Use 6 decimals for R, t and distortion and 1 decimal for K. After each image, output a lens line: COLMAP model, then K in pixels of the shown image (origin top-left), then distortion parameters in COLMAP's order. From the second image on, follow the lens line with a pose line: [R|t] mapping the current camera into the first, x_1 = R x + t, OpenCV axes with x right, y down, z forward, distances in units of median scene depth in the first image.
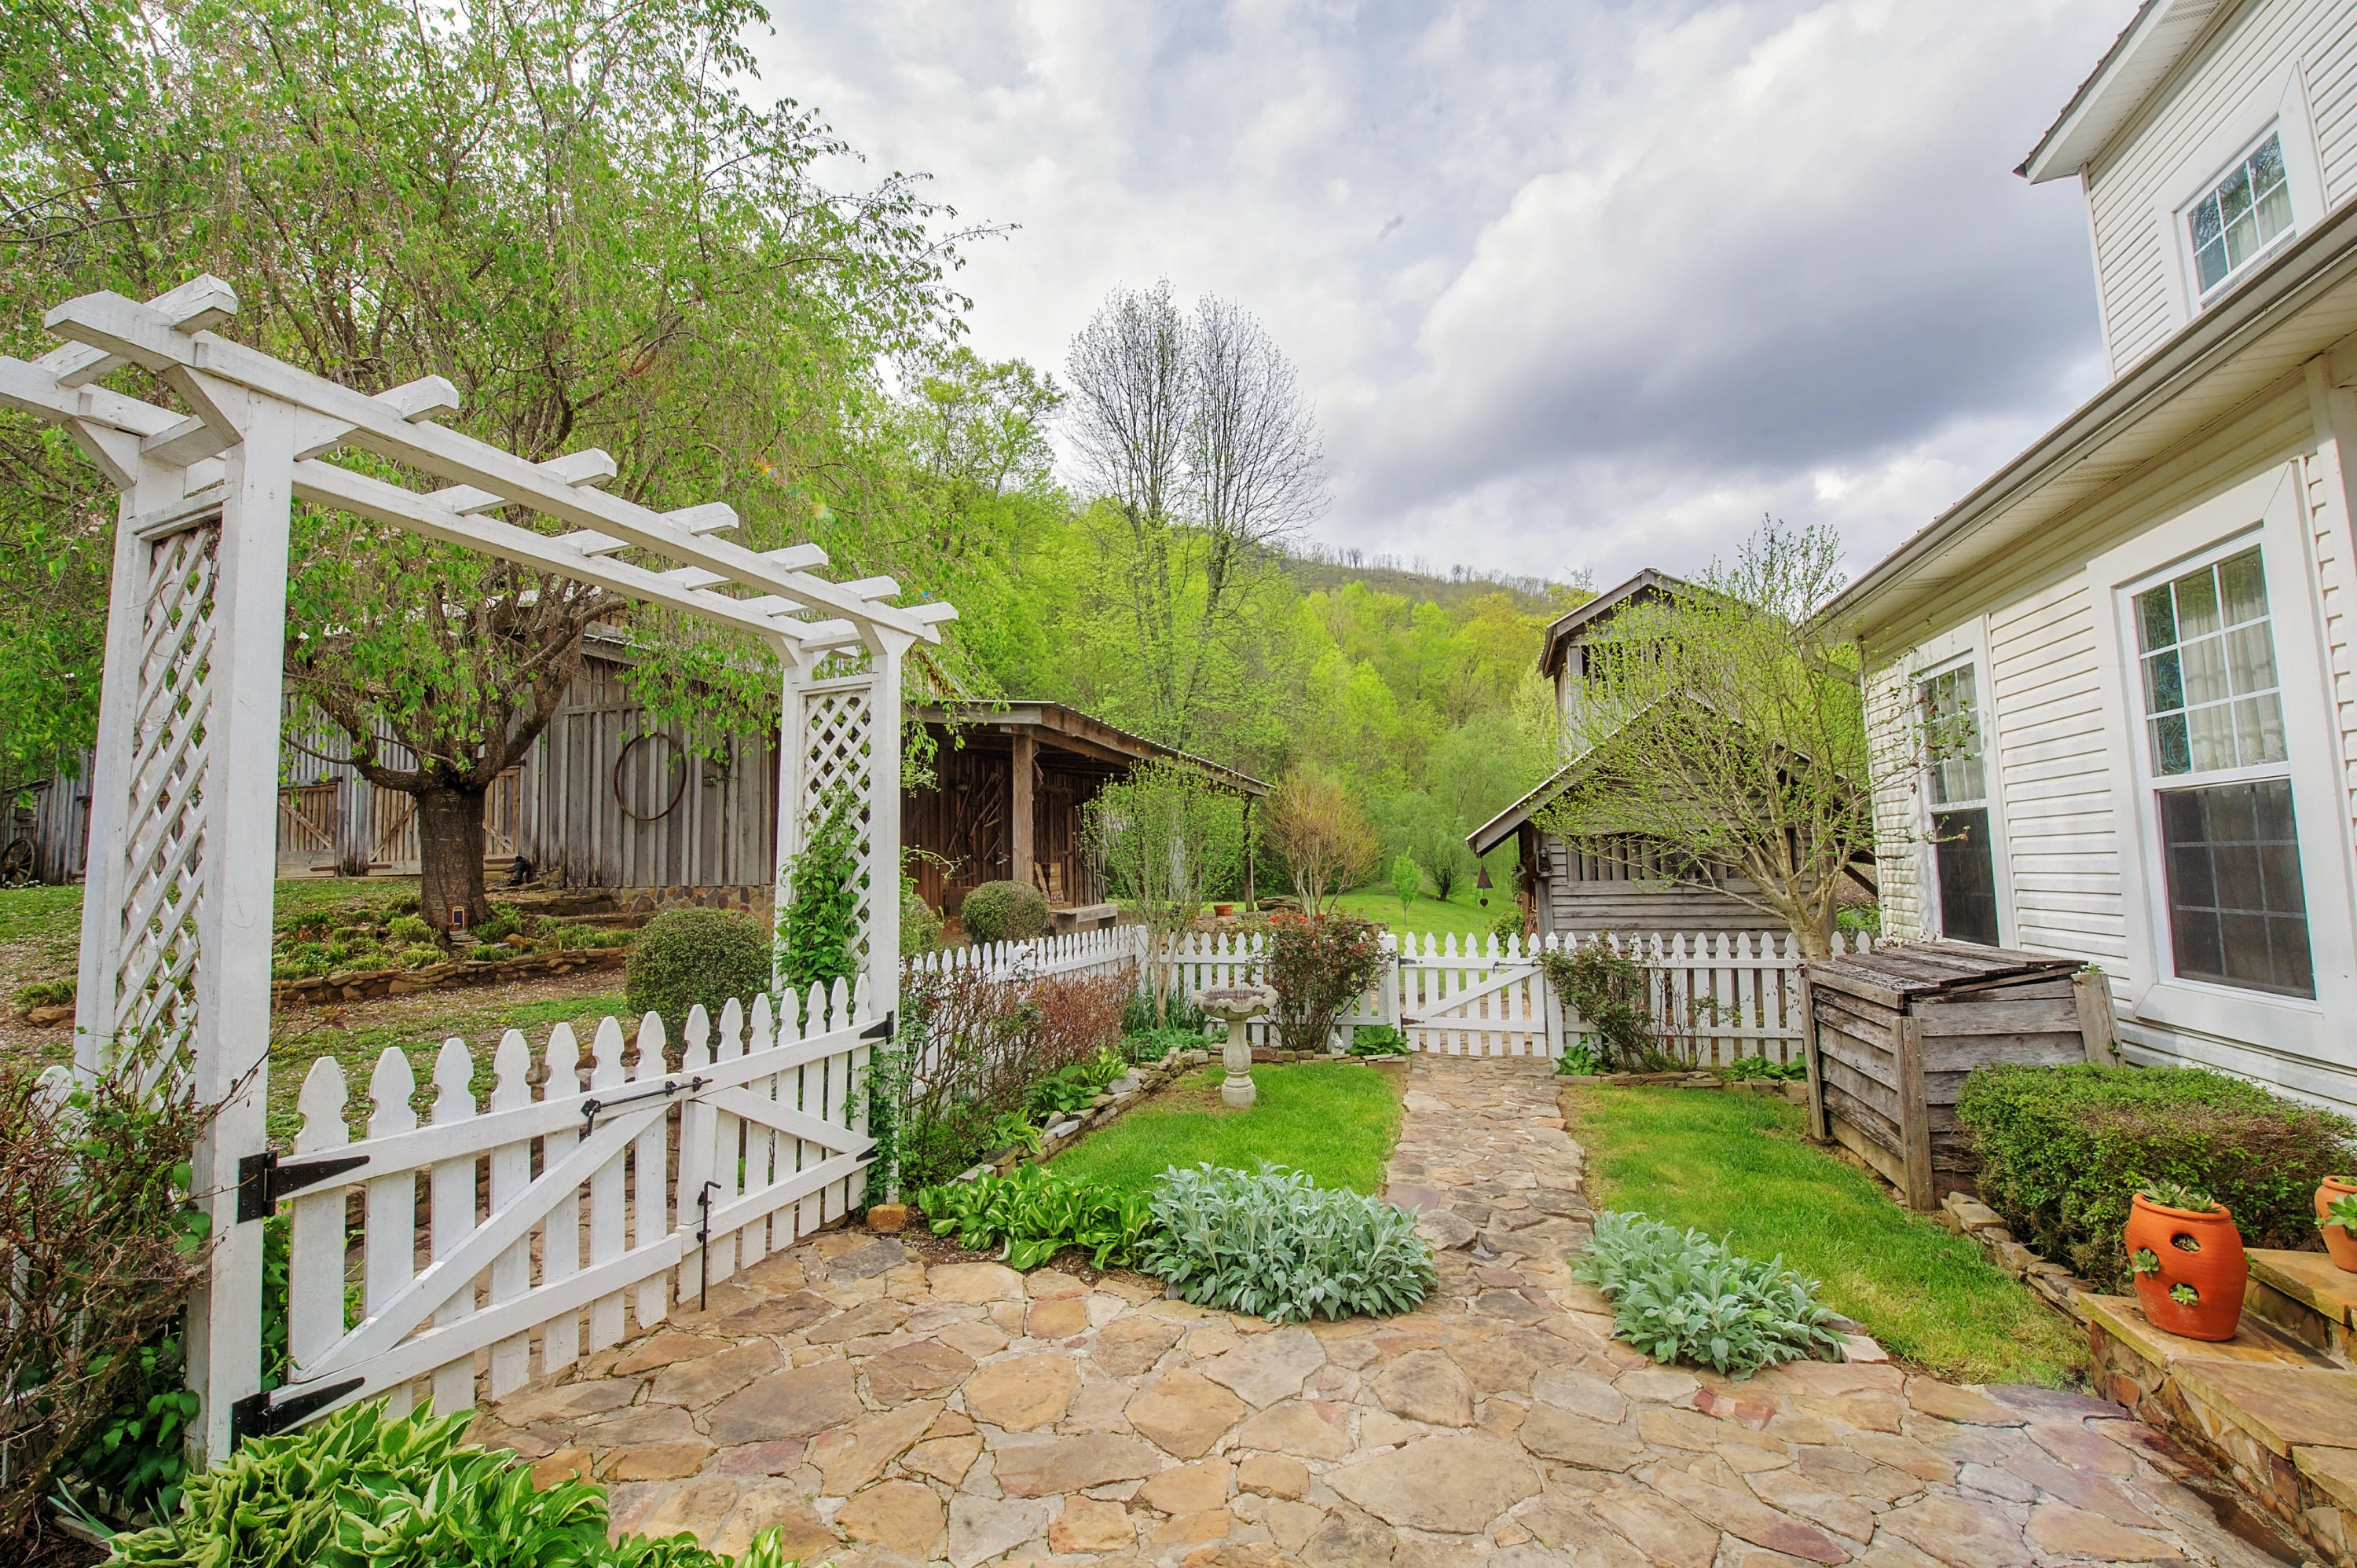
lens RADIAL K [[936.8, 0, 1183.6], [0, 936.8, 793.3], [0, 0, 1]] dist [-0.021188, -0.000594]
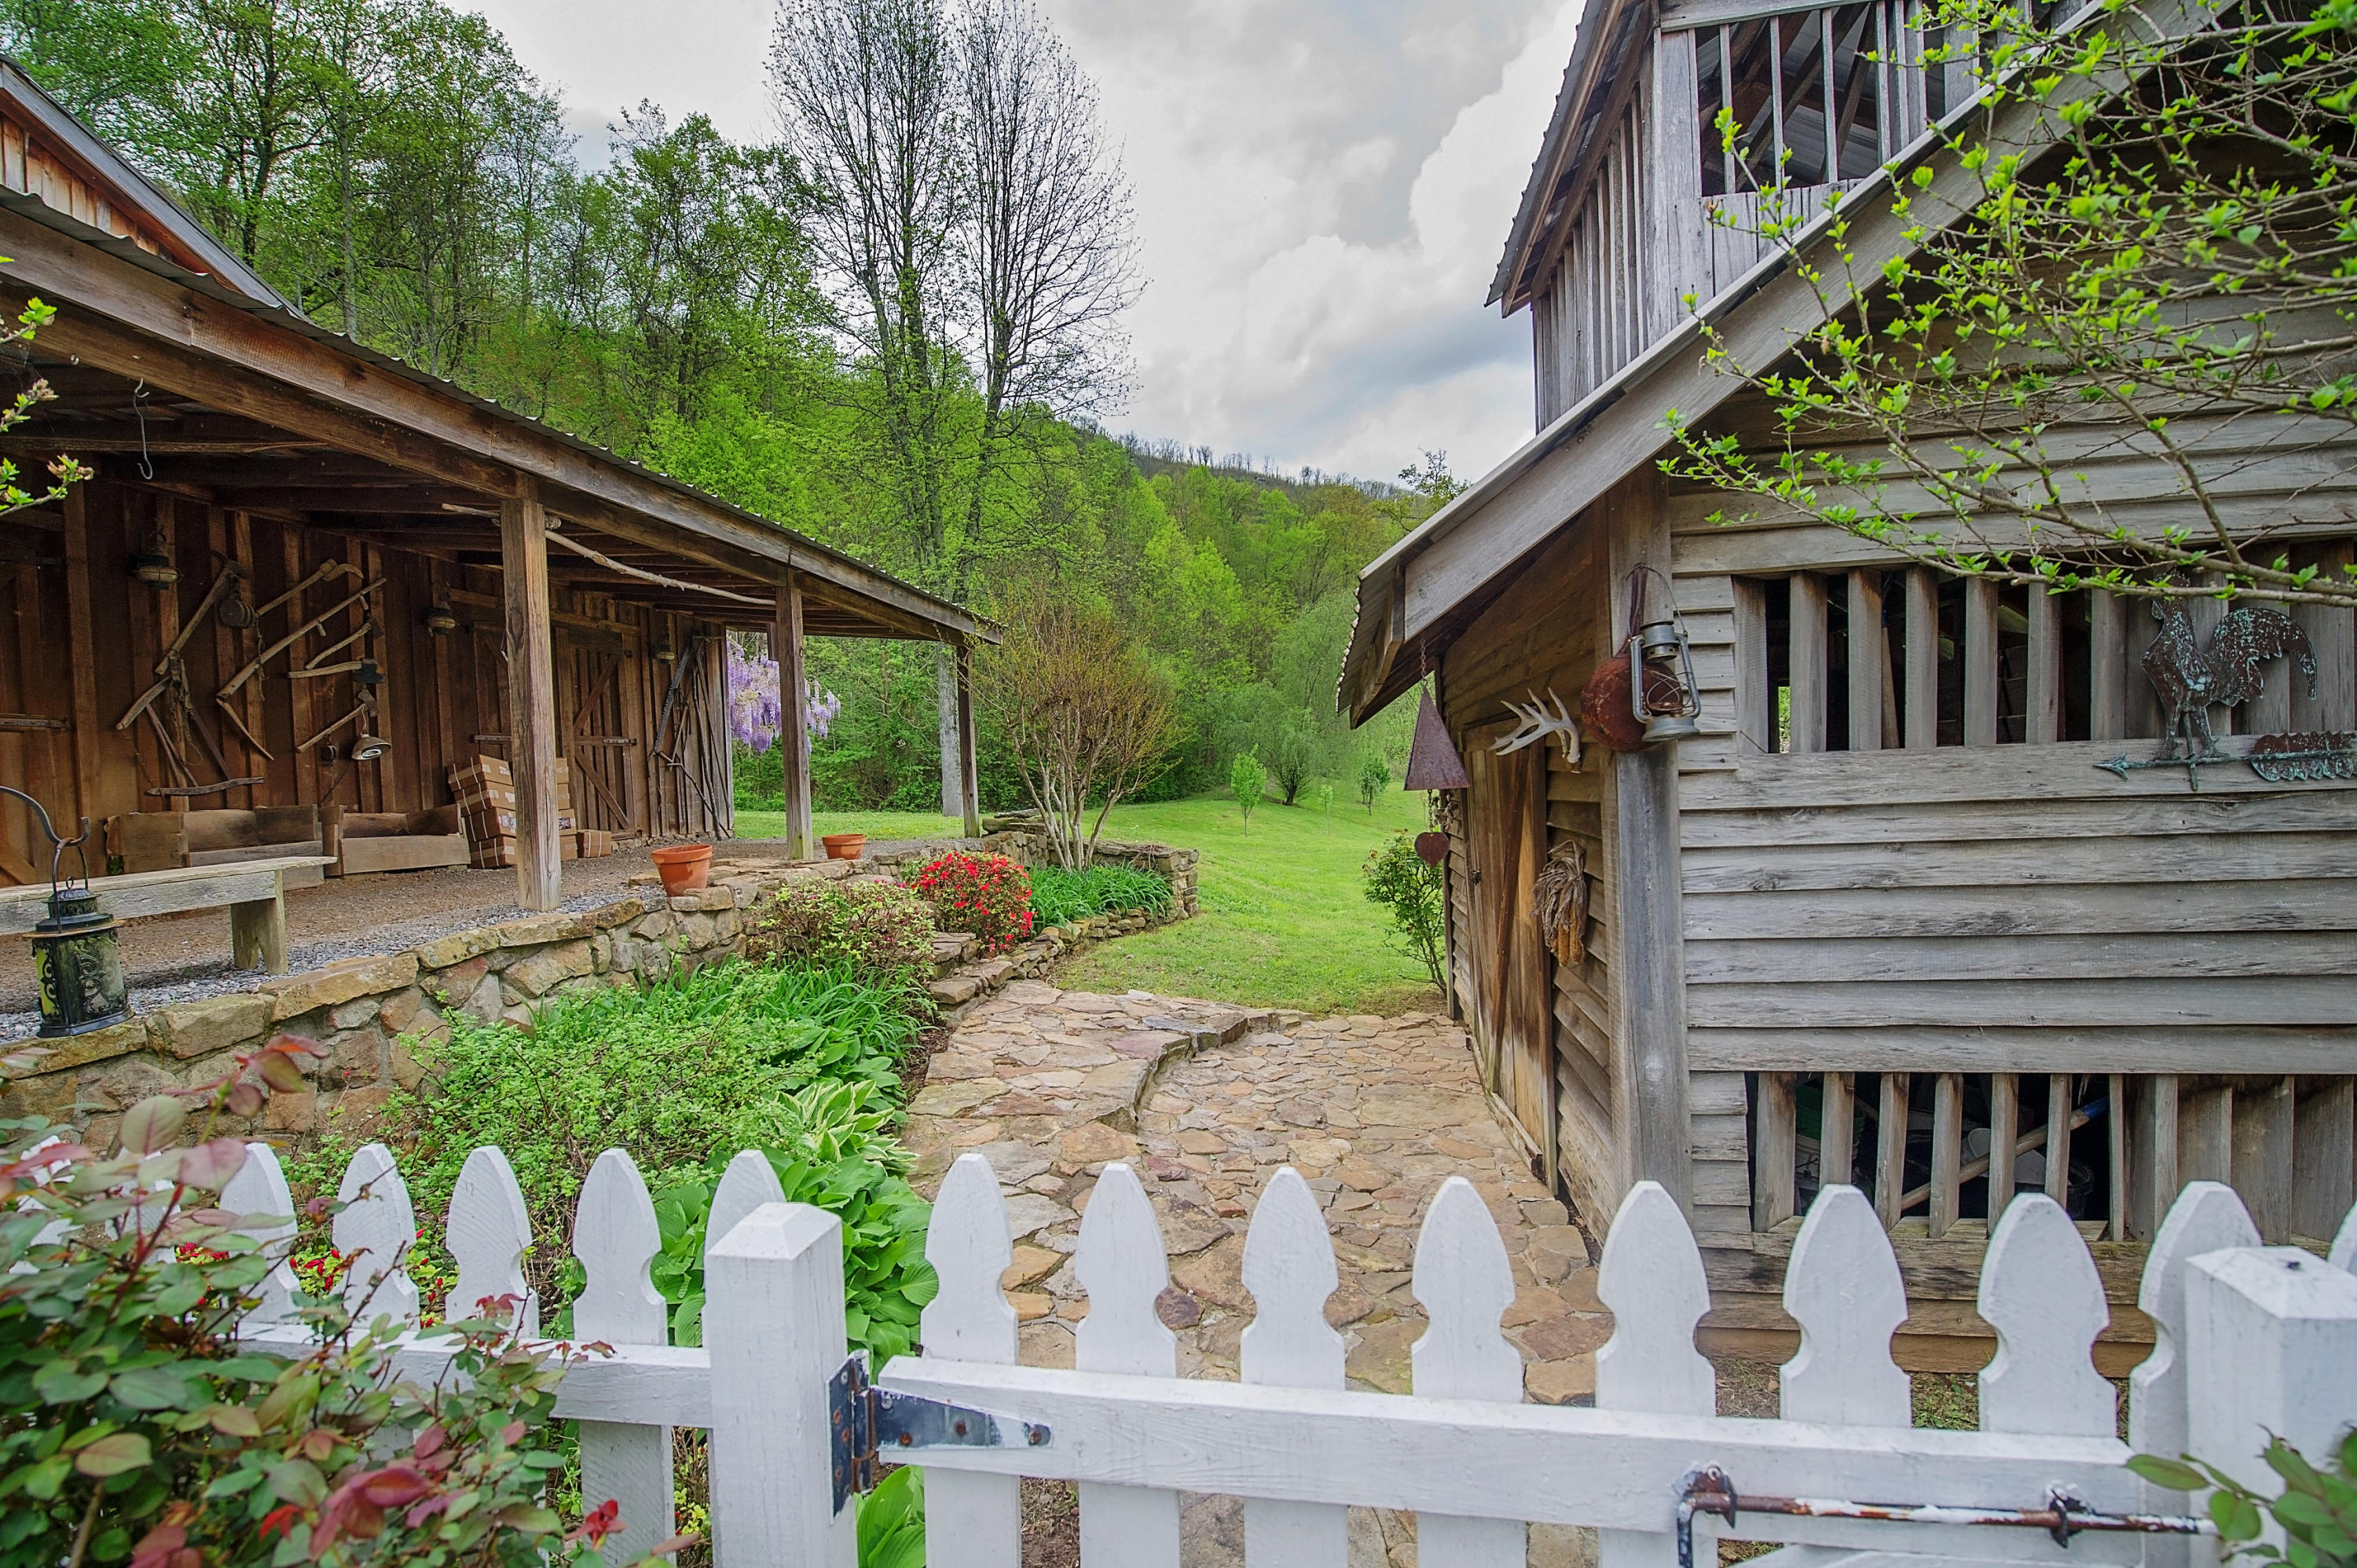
lens RADIAL K [[936.8, 0, 1178.4], [0, 936.8, 795.0], [0, 0, 1]] dist [-0.021188, -0.000594]
pose [[0.988564, -0.021029, 0.149329, 0.039153], [0.005801, 0.994799, 0.101693, 0.013895], [-0.150691, -0.099664, 0.983544, 0.136808]]
